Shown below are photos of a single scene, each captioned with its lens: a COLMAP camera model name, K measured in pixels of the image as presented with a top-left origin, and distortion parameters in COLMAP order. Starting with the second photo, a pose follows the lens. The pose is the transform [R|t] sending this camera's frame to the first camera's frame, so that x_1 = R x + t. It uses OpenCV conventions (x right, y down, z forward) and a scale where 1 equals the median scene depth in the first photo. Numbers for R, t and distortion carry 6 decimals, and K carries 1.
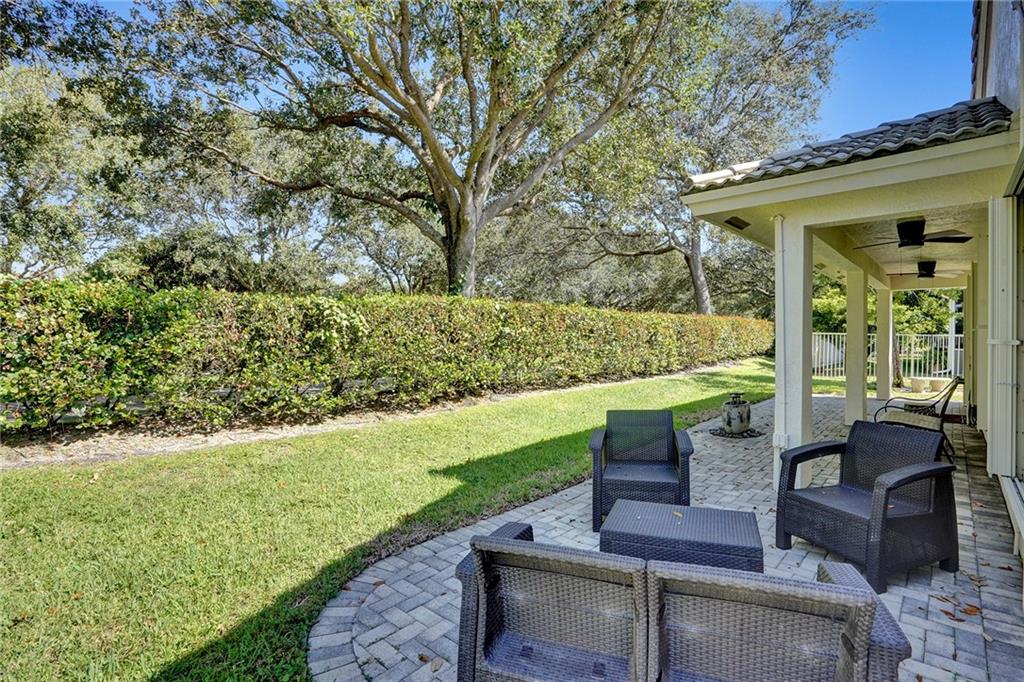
lens RADIAL K [[488.2, 0, 510.7], [0, 488.2, 335.1], [0, 0, 1]] dist [-0.033192, 0.004261]
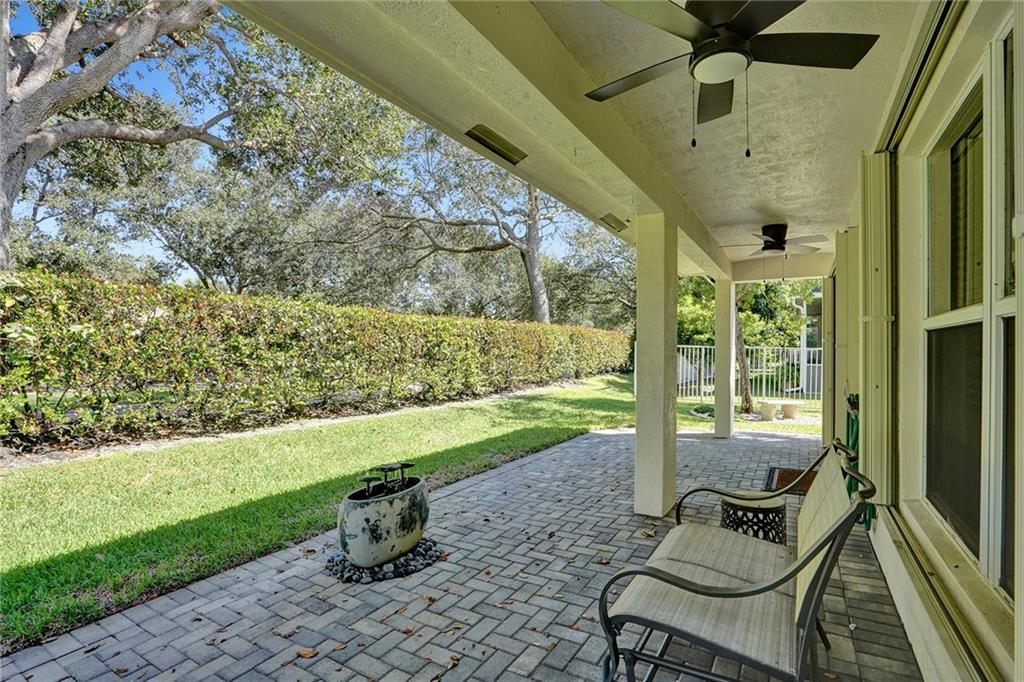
lens RADIAL K [[488.2, 0, 513.0], [0, 488.2, 349.3], [0, 0, 1]] dist [-0.033192, 0.004261]
pose [[0.978121, 0.003634, 0.208003, 0.202688], [-0.002786, 0.999987, -0.004369, 0.006614], [-0.208016, 0.003694, 0.978118, 0.225732]]
